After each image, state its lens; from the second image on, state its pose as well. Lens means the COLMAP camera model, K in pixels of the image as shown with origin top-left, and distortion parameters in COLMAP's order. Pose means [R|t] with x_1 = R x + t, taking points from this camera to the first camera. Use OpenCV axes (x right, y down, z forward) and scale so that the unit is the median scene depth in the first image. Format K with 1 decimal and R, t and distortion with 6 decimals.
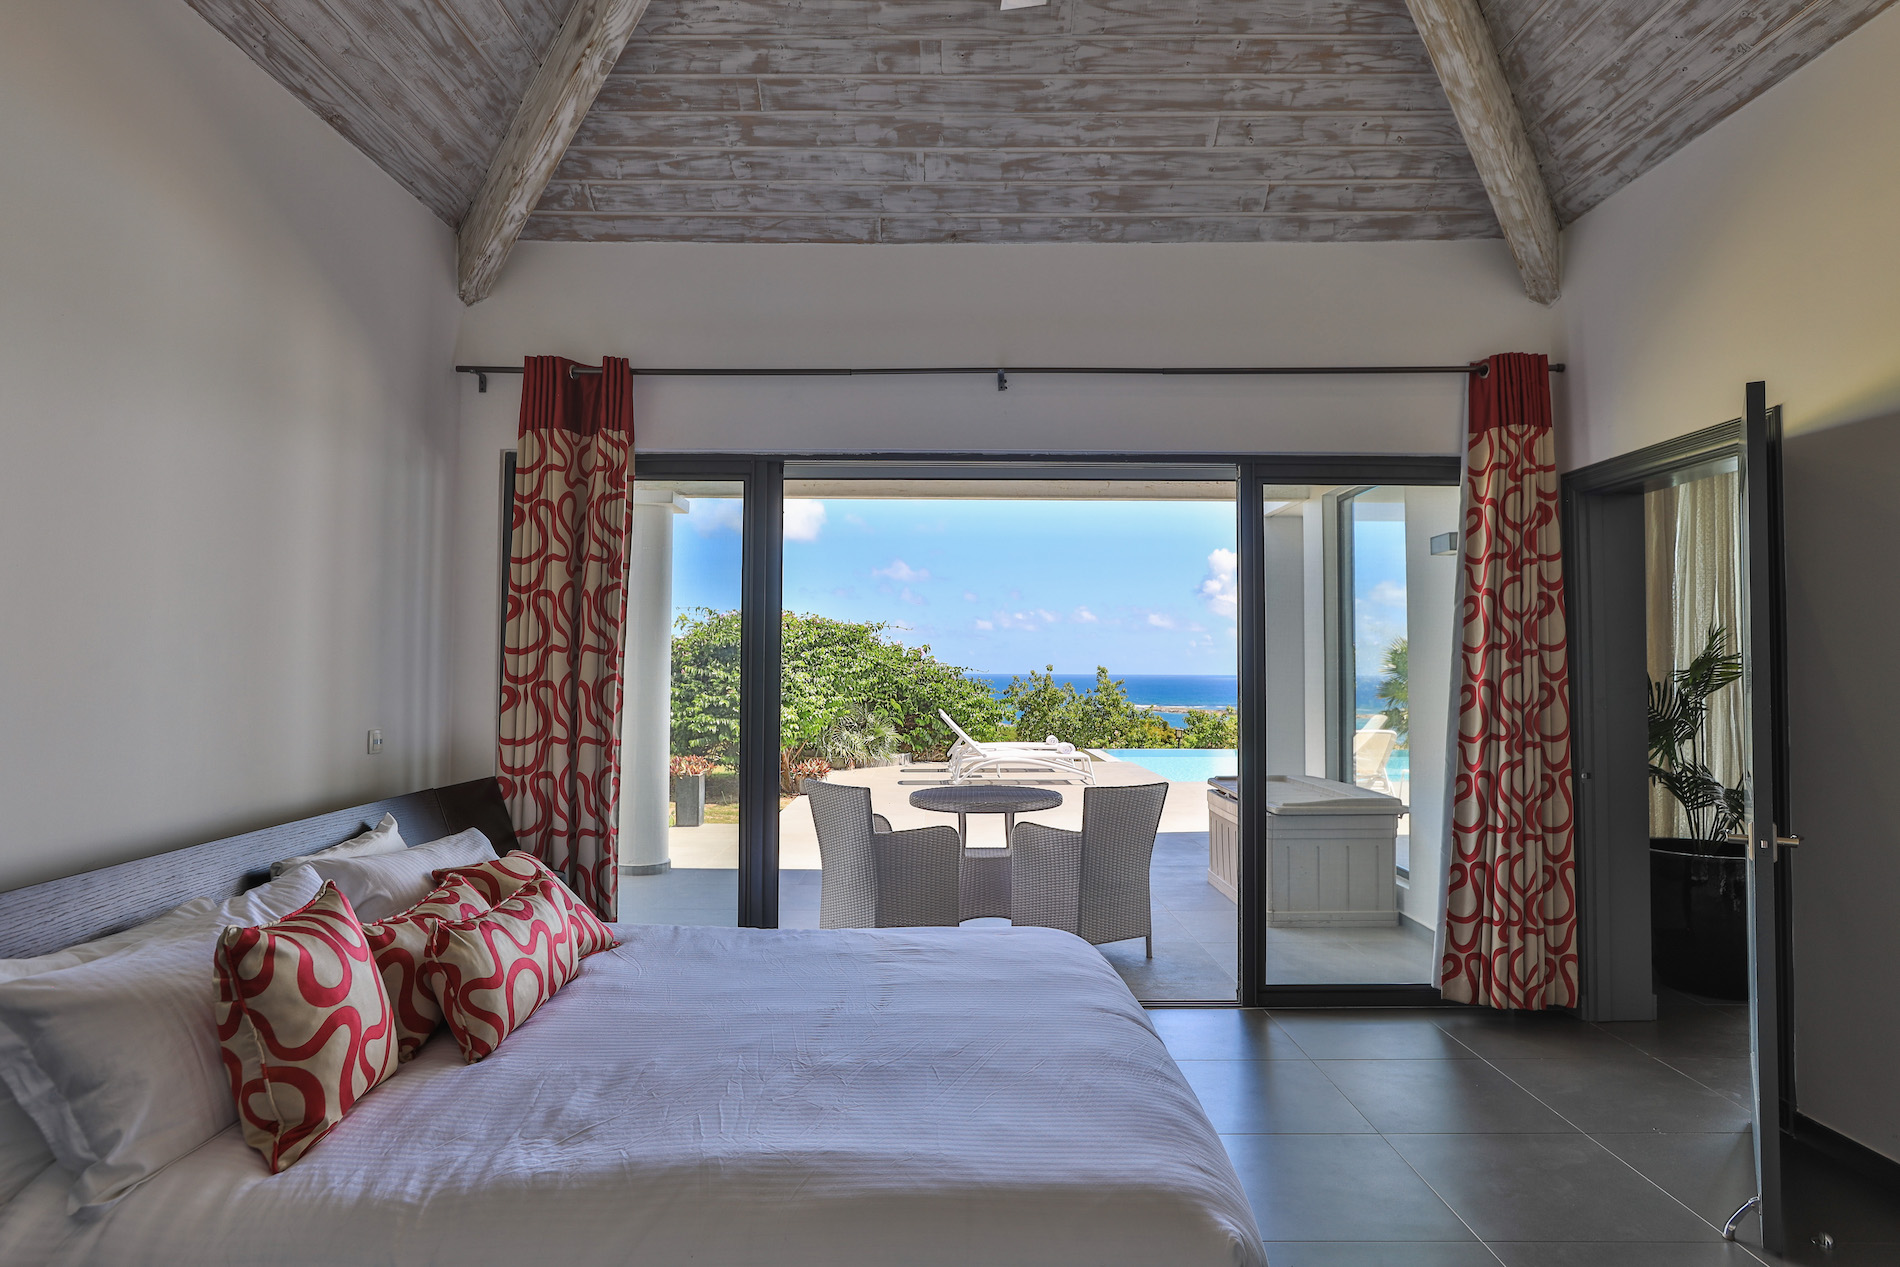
lens RADIAL K [[1090.5, 0, 950.0], [0, 1090.5, 633.5], [0, 0, 1]] dist [-0.054796, 0.039370]
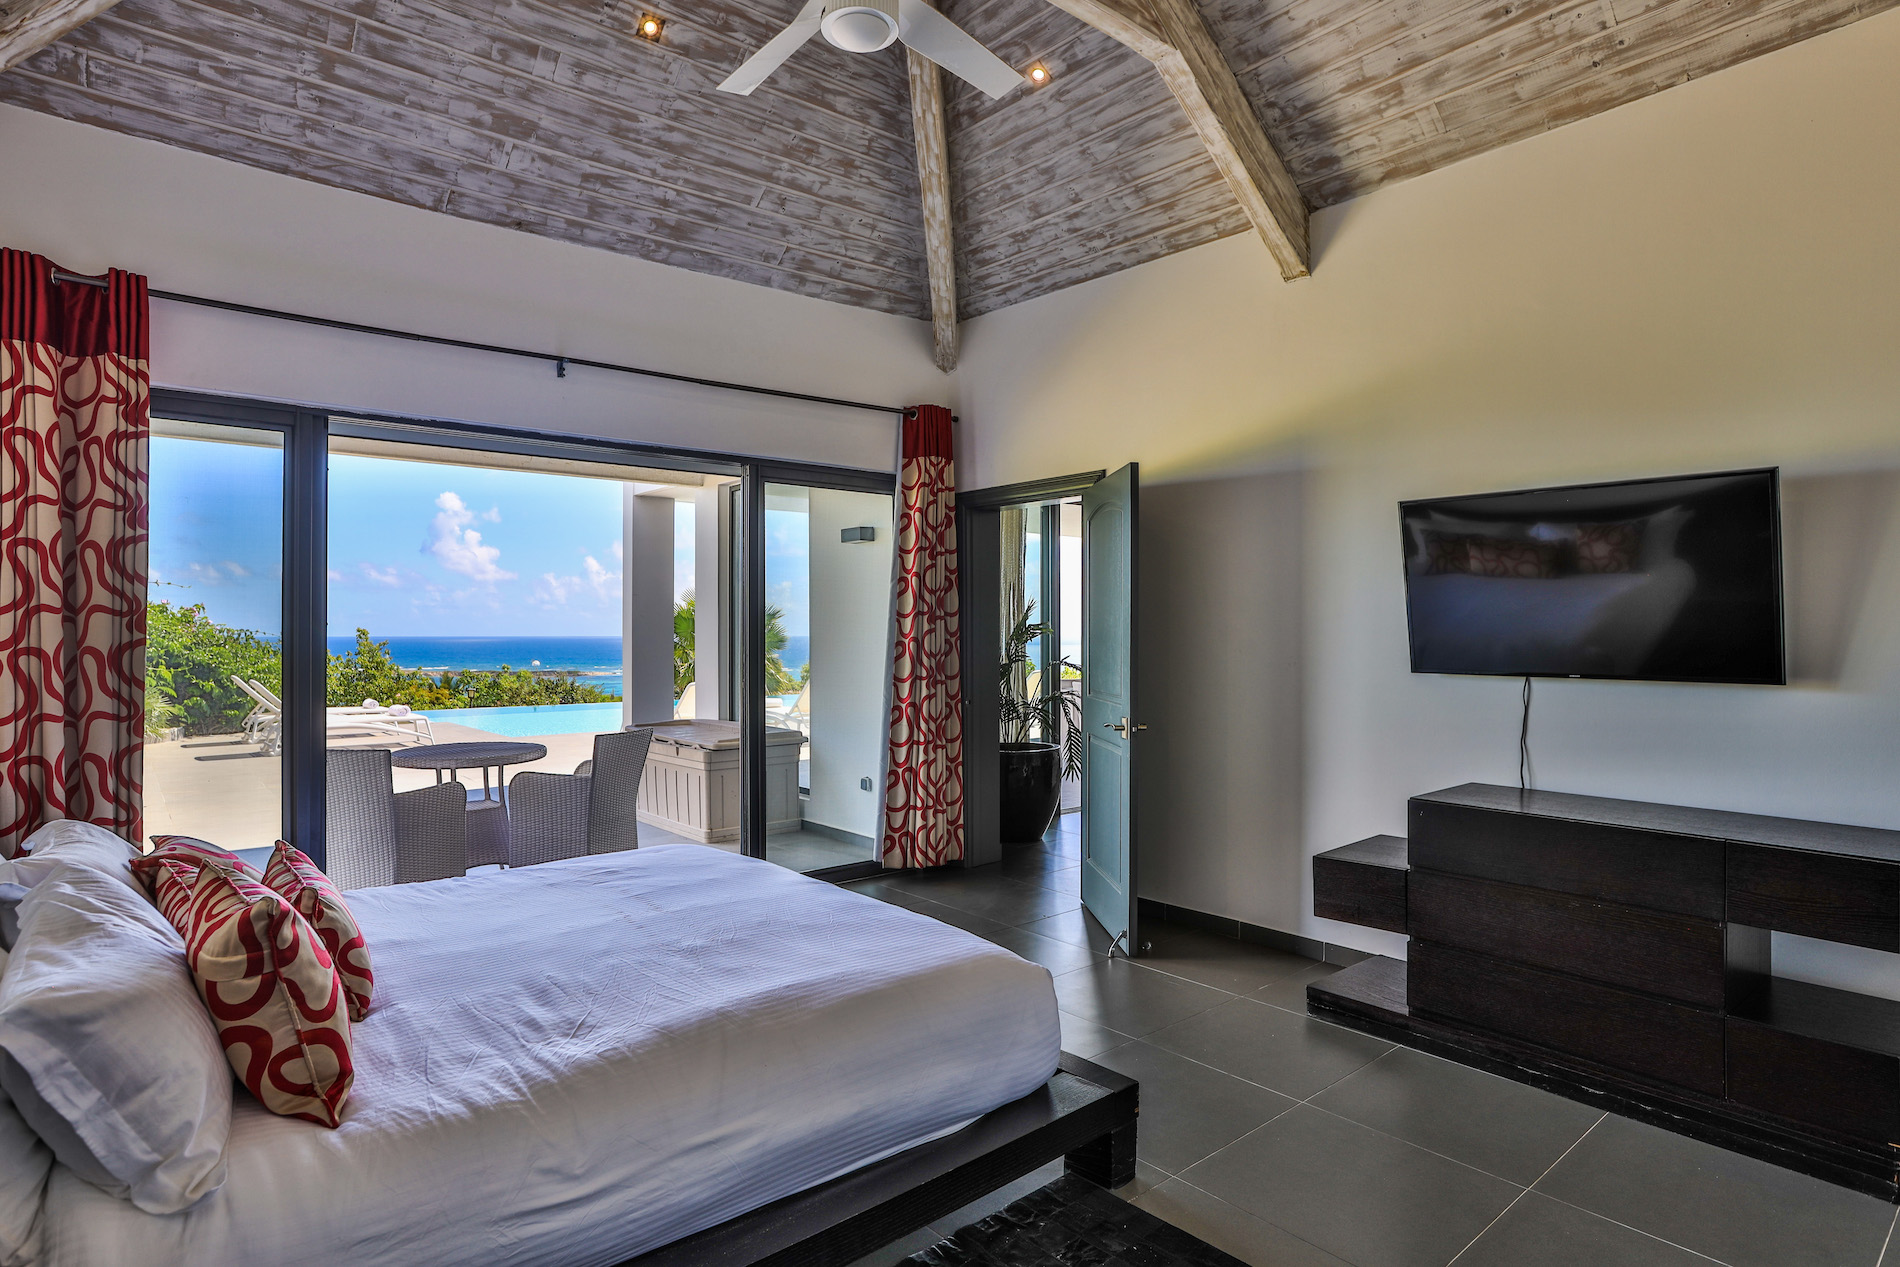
lens RADIAL K [[1015.3, 0, 950.0], [0, 1015.3, 633.5], [0, 0, 1]] dist [-0.057300, 0.032258]
pose [[0.761302, -0.005976, 0.648370, -0.326813], [-0.017526, 0.999403, 0.029791, -0.001977], [-0.648160, -0.034043, 0.760743, -0.034922]]
